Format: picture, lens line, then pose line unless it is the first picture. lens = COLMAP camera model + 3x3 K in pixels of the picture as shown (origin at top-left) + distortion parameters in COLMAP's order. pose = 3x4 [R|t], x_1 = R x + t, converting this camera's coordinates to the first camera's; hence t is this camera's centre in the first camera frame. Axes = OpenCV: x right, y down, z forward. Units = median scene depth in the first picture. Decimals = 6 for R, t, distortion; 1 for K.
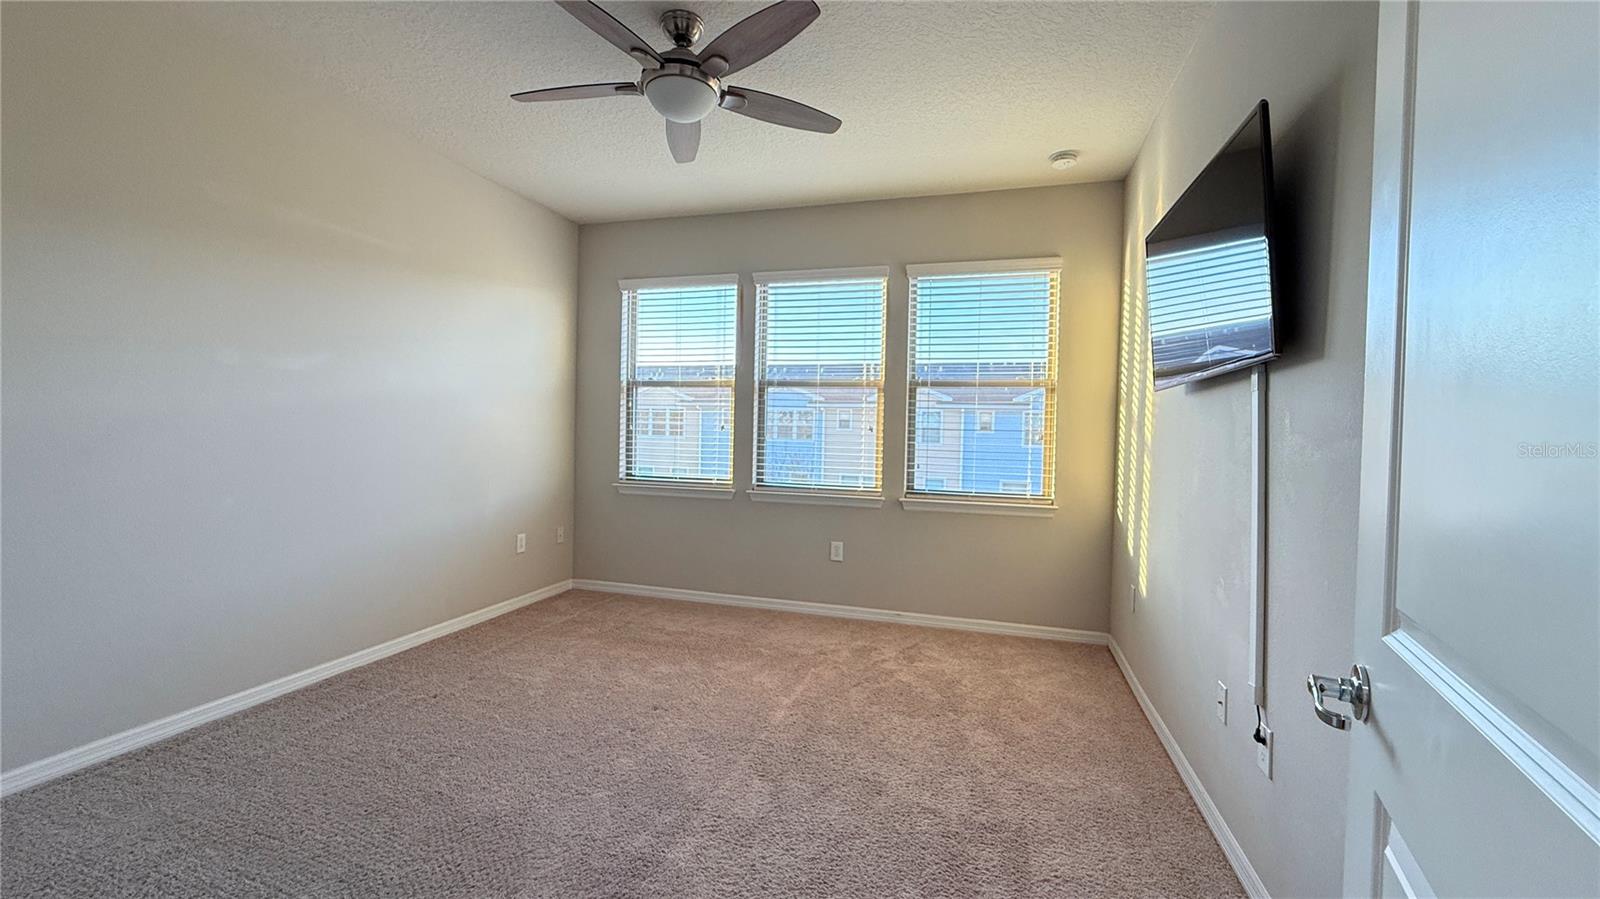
lens RADIAL K [[639.0, 0, 799.3], [0, 639.0, 446.7], [0, 0, 1]] dist [-0.000750, 0.000609]
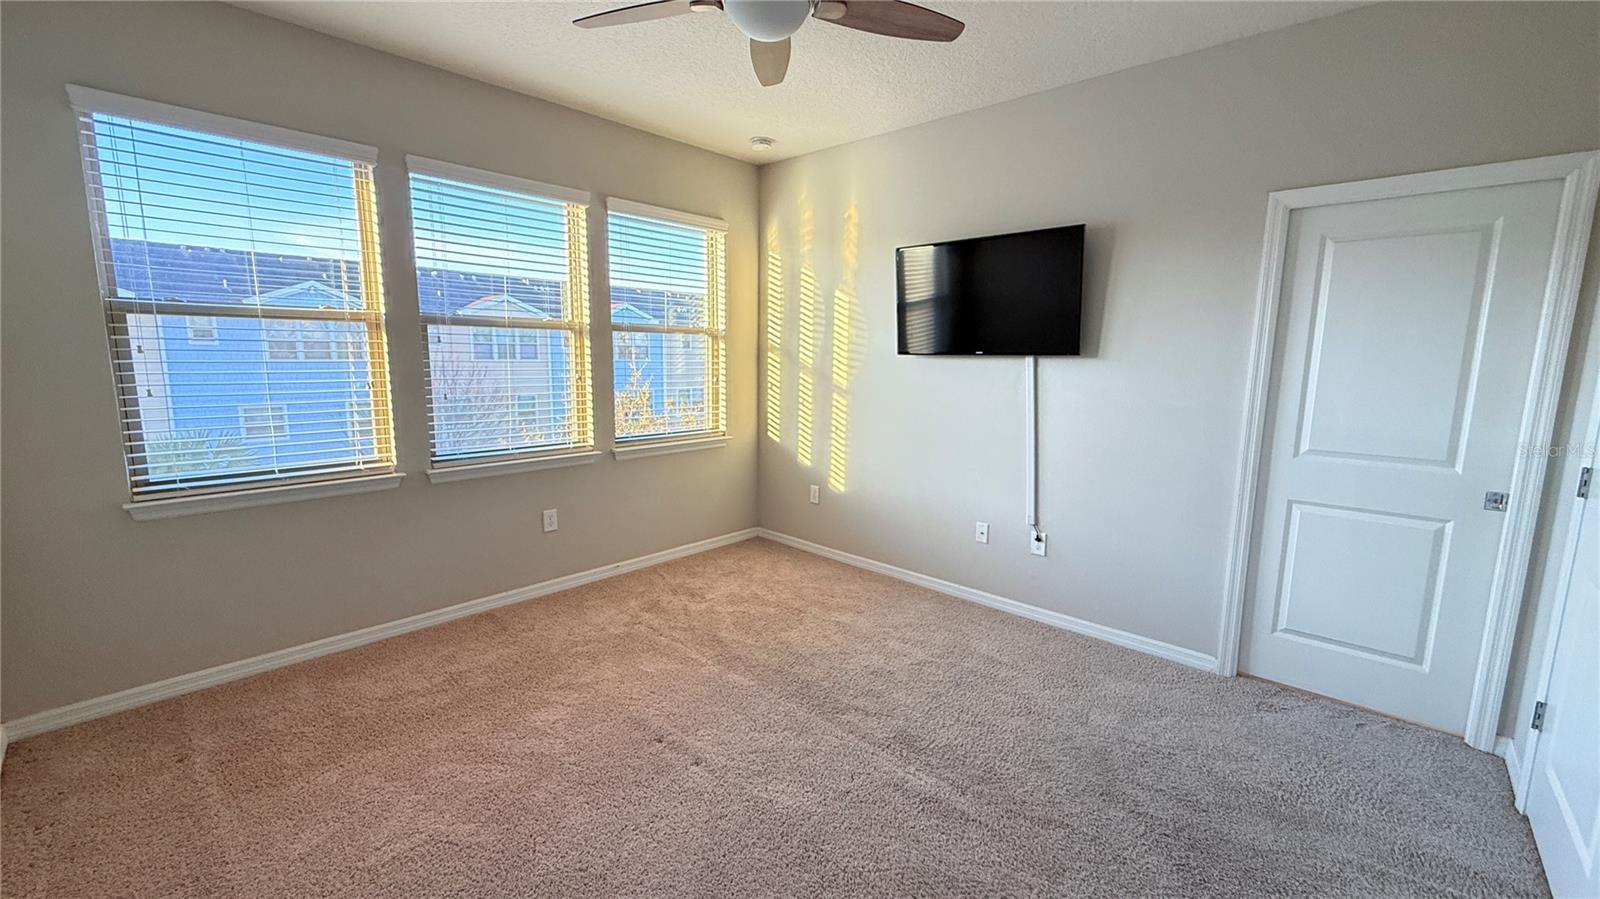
lens RADIAL K [[639.0, 0, 799.3], [0, 639.0, 446.7], [0, 0, 1]] dist [-0.000750, 0.000609]
pose [[0.439521, -0.147283, 0.886075, -0.651634], [0.014187, 0.987481, 0.157102, -0.080365], [-0.898120, -0.056479, 0.436108, 0.380164]]
